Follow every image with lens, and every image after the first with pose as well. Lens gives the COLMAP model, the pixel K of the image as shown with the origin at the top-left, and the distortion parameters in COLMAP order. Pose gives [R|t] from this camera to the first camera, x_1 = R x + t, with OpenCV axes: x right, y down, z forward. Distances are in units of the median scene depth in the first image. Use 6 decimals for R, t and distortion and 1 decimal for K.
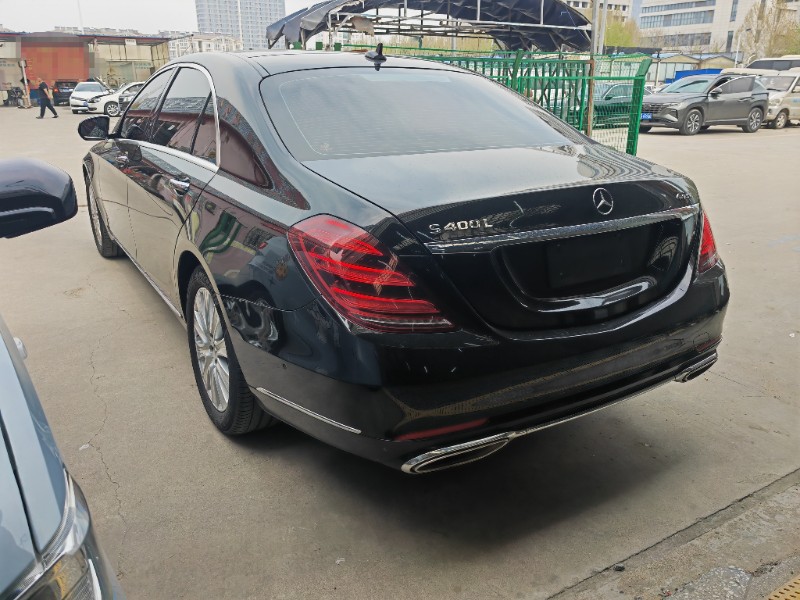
lens RADIAL K [[605.0, 0, 400.0], [0, 605.0, 300.0], [0, 0, 1]] dist [0.059203, -0.074426]
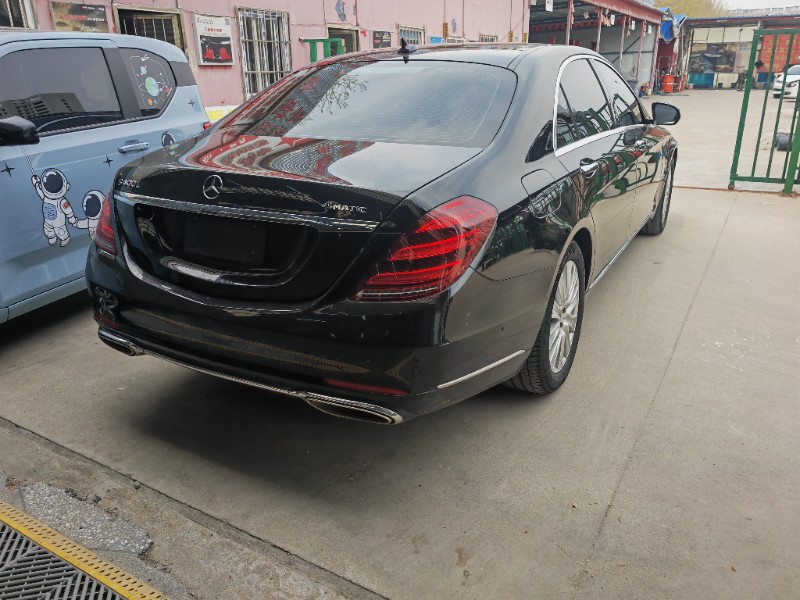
lens RADIAL K [[605.0, 0, 400.0], [0, 605.0, 300.0], [0, 0, 1]] dist [0.059203, -0.074426]
pose [[0.493757, 0.292588, -0.818900, 0.952120], [-0.272480, 0.946329, 0.173826, -0.164352], [0.825808, 0.137306, 0.546981, 0.458337]]
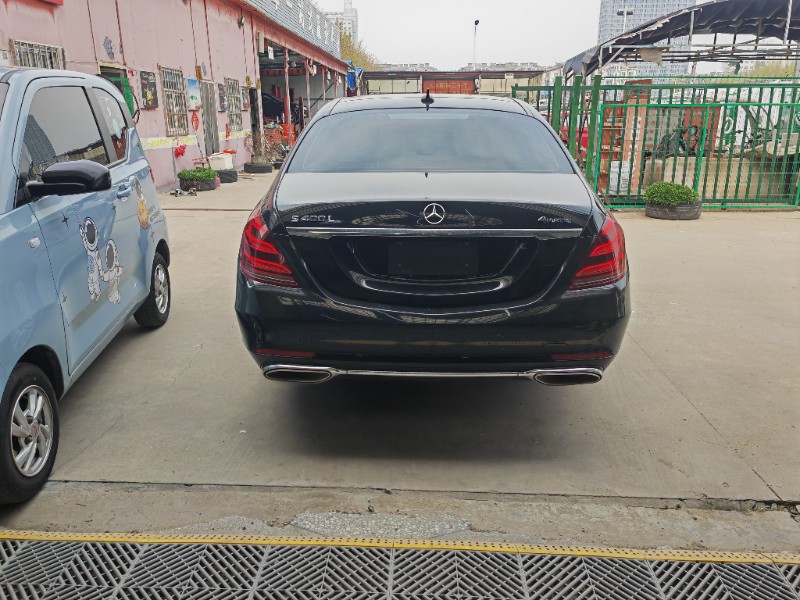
lens RADIAL K [[605.0, 0, 400.0], [0, 605.0, 300.0], [0, 0, 1]] dist [0.059203, -0.074426]
pose [[0.841176, 0.153134, -0.518626, 0.631446], [-0.174285, 0.984662, 0.008063, 0.014044], [0.511906, 0.083607, 0.854963, -0.083850]]
